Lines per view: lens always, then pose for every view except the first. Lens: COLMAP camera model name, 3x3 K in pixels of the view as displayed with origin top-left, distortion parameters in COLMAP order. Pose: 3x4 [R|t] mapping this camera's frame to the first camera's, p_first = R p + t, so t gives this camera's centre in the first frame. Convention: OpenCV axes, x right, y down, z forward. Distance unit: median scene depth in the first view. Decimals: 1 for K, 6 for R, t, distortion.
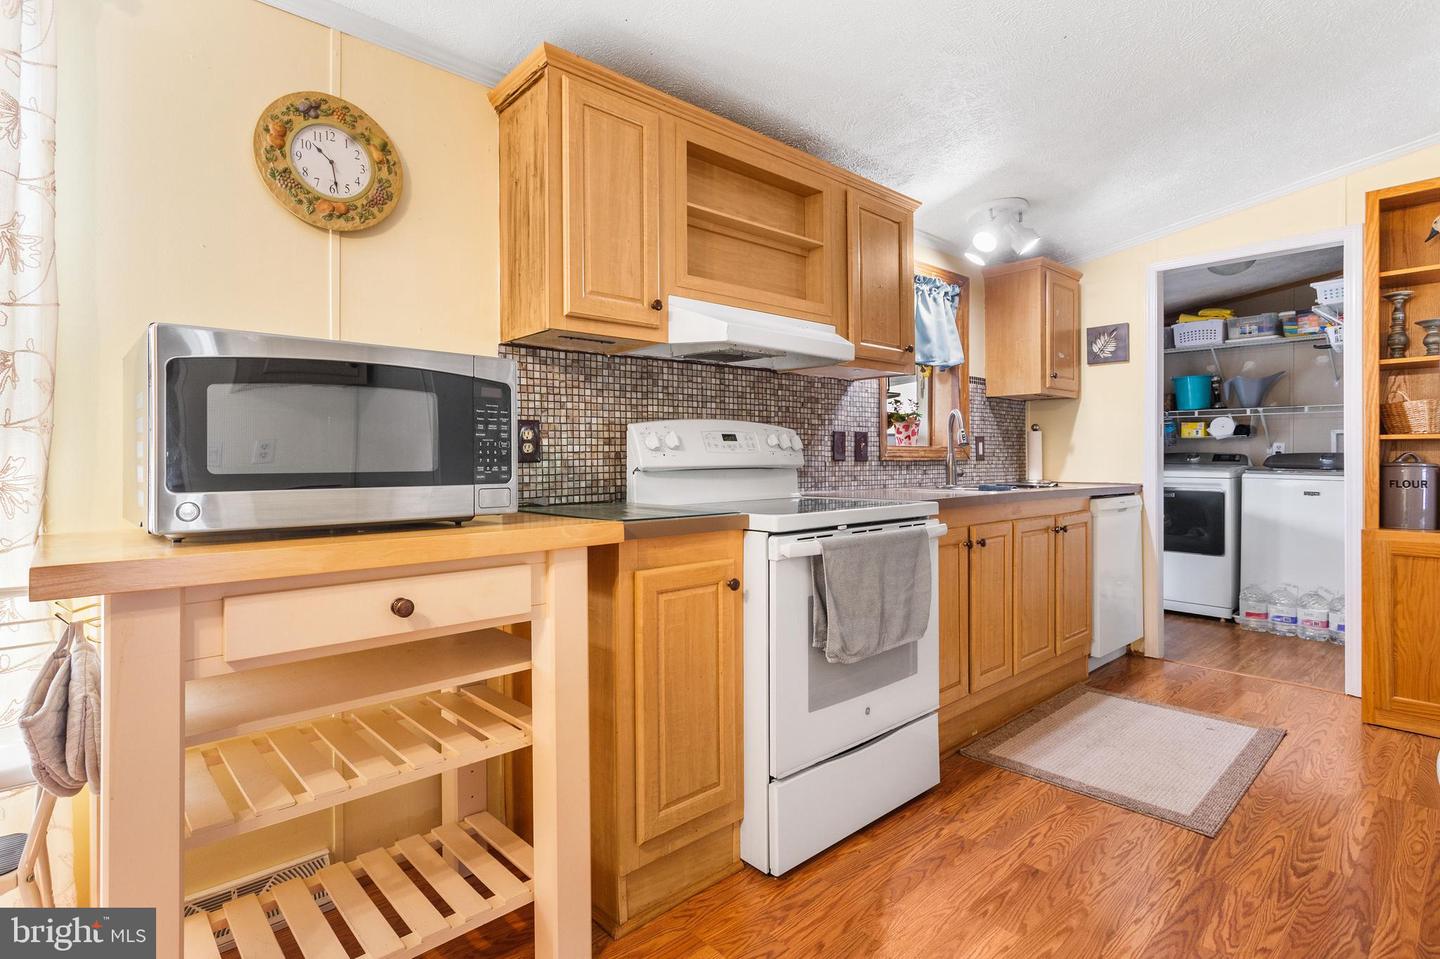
lens RADIAL K [[696.4, 0, 703.2], [0, 696.4, 463.0], [0, 0, 1]] dist [0.000705, 0.000154]
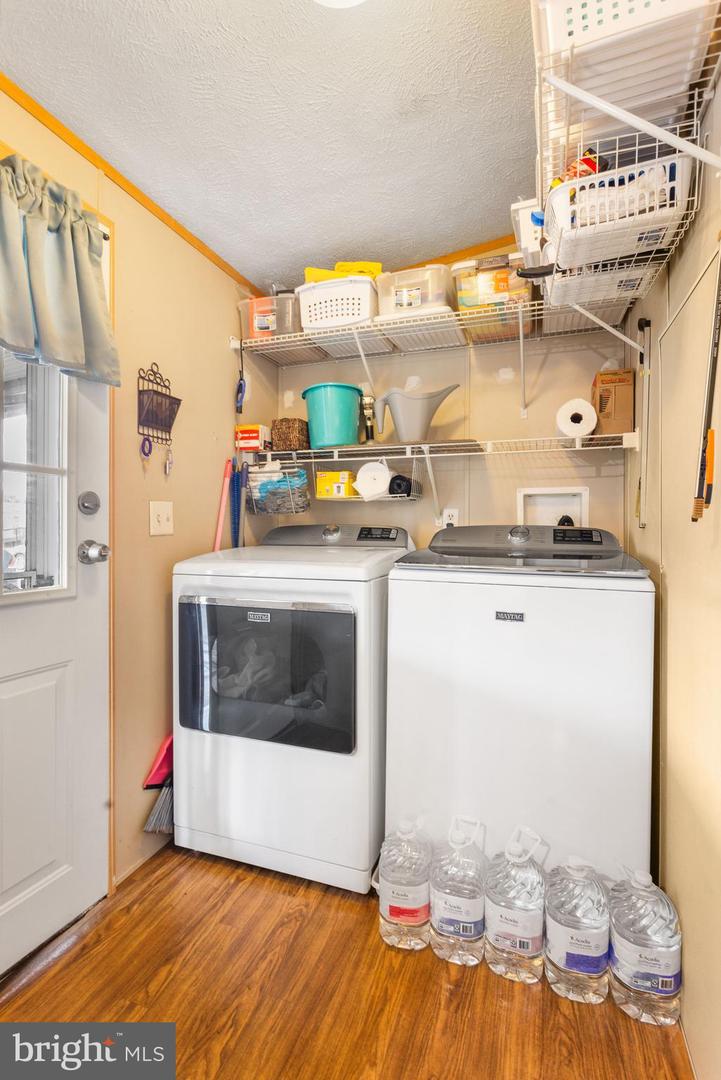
lens RADIAL K [[523.0, 0, 360.5], [0, 523.0, 540.0], [0, 0, 1]] dist [0.001063, -0.000063]
pose [[0.866697, -0.005919, 0.498800, 0.582004], [0.001333, 0.999954, 0.009550, -0.007160], [-0.498834, -0.007612, 0.866664, 0.706786]]
